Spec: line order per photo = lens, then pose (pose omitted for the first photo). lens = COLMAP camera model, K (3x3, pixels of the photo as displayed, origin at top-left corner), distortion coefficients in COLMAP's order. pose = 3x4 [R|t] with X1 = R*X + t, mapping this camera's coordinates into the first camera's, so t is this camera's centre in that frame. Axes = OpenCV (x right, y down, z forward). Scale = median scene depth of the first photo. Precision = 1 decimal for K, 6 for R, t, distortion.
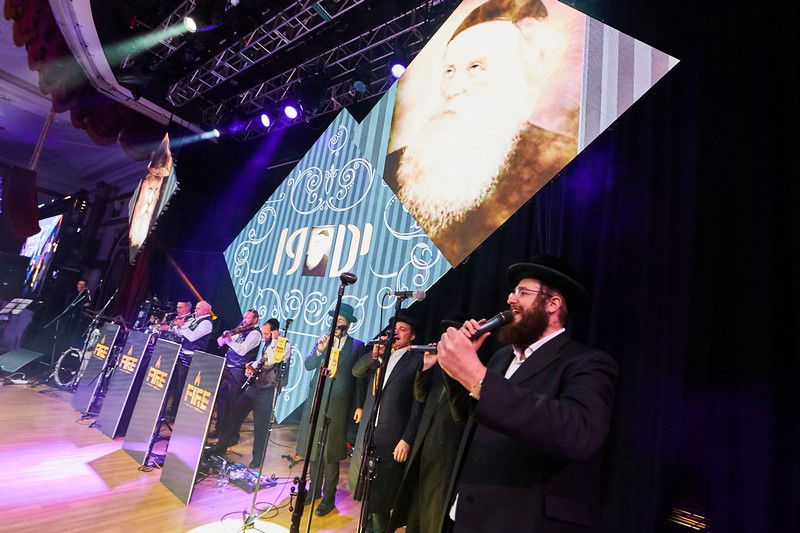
lens RADIAL K [[372.4, 0, 401.9], [0, 372.4, 263.0], [0, 0, 1]] dist [-0.002784, -0.001518]
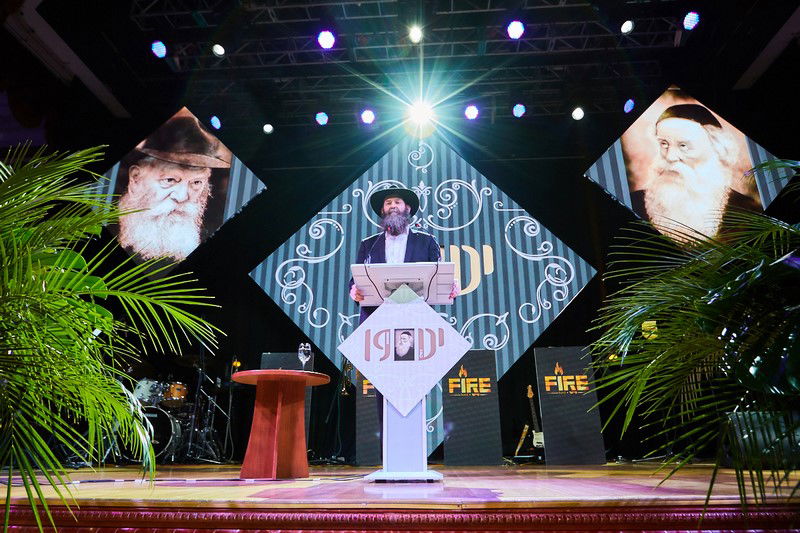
lens RADIAL K [[508.4, 0, 403.2], [0, 508.4, 264.9], [0, 0, 1]] dist [-0.003591, 0.000724]
pose [[0.837563, 0.031570, 0.545428, -0.959871], [0.020409, 0.995824, -0.088981, 0.064700], [-0.545959, 0.085659, 0.833421, -0.038397]]
